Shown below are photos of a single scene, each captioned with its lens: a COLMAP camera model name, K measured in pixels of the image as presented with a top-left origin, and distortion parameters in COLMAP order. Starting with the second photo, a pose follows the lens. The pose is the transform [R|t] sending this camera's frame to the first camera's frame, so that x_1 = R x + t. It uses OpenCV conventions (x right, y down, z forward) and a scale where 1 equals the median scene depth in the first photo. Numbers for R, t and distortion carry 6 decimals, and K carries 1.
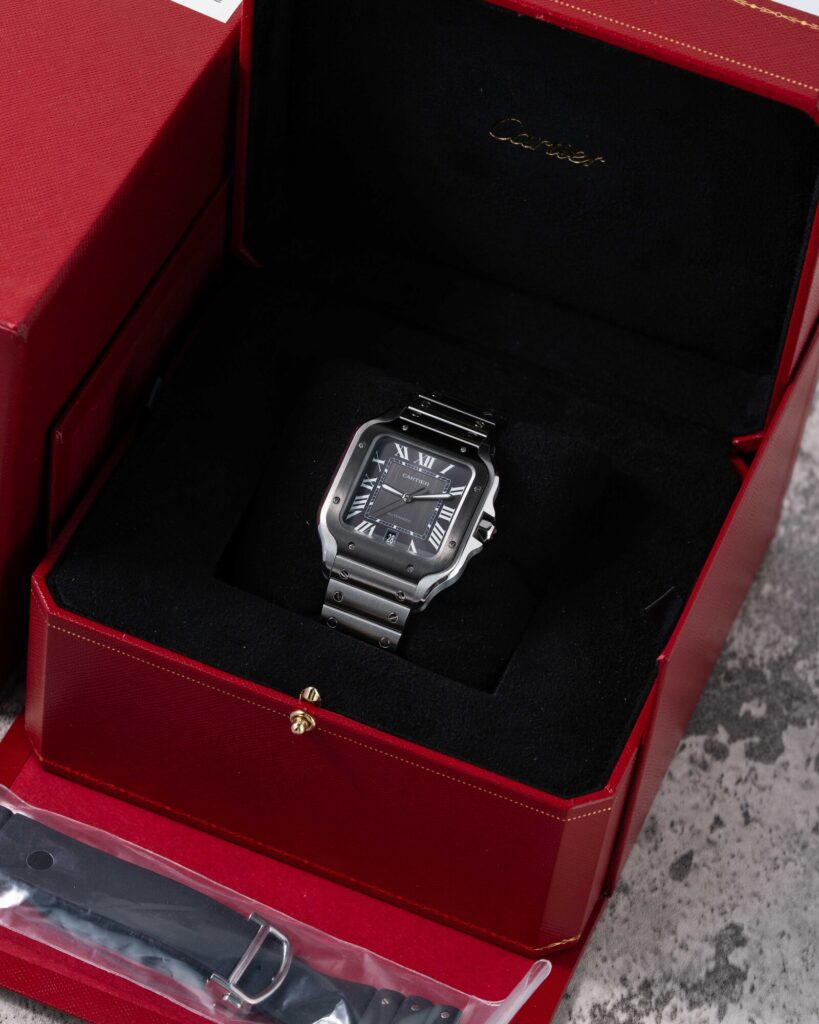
lens RADIAL K [[4203.7, 0, 409.5], [0, 4203.7, 512.0], [0, 0, 1]] dist [-0.058794, -2.759954]
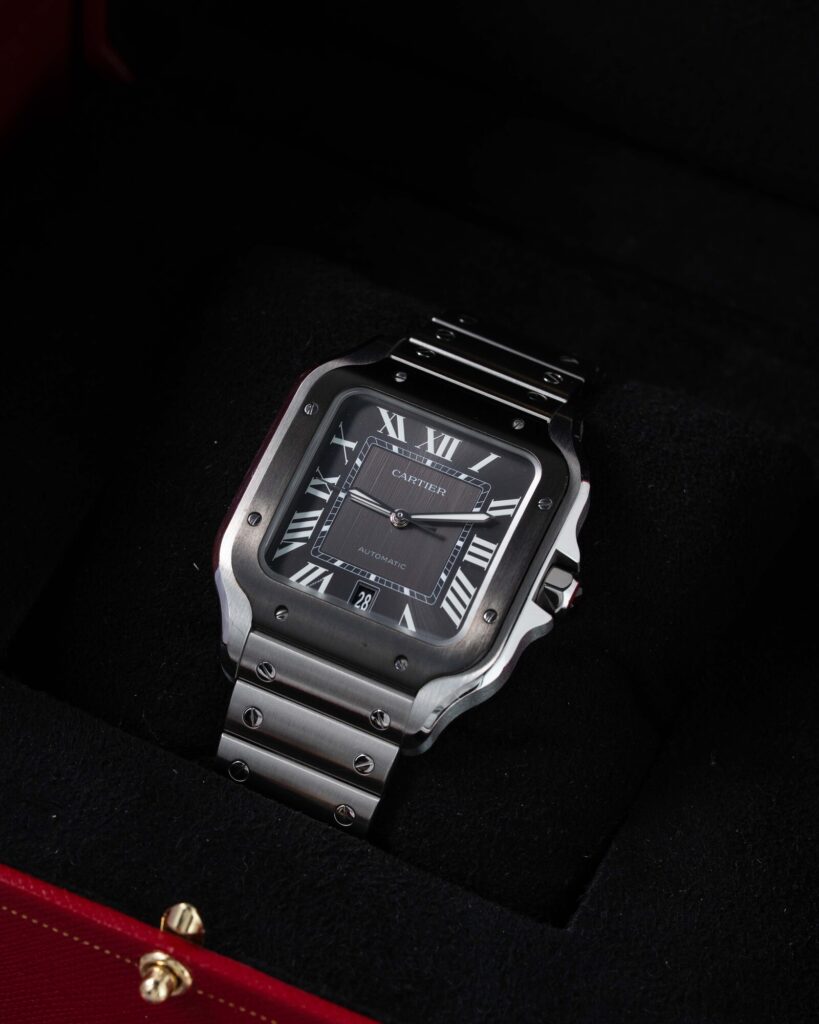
lens RADIAL K [[4203.7, 0, 409.5], [0, 4203.7, 512.0], [0, 0, 1]] dist [-0.058794, -2.759954]
pose [[0.999463, 0.028979, -0.015278, 0.007966], [-0.029600, 0.998675, -0.042088, 0.016273], [0.014038, 0.042518, 0.998997, 0.514730]]
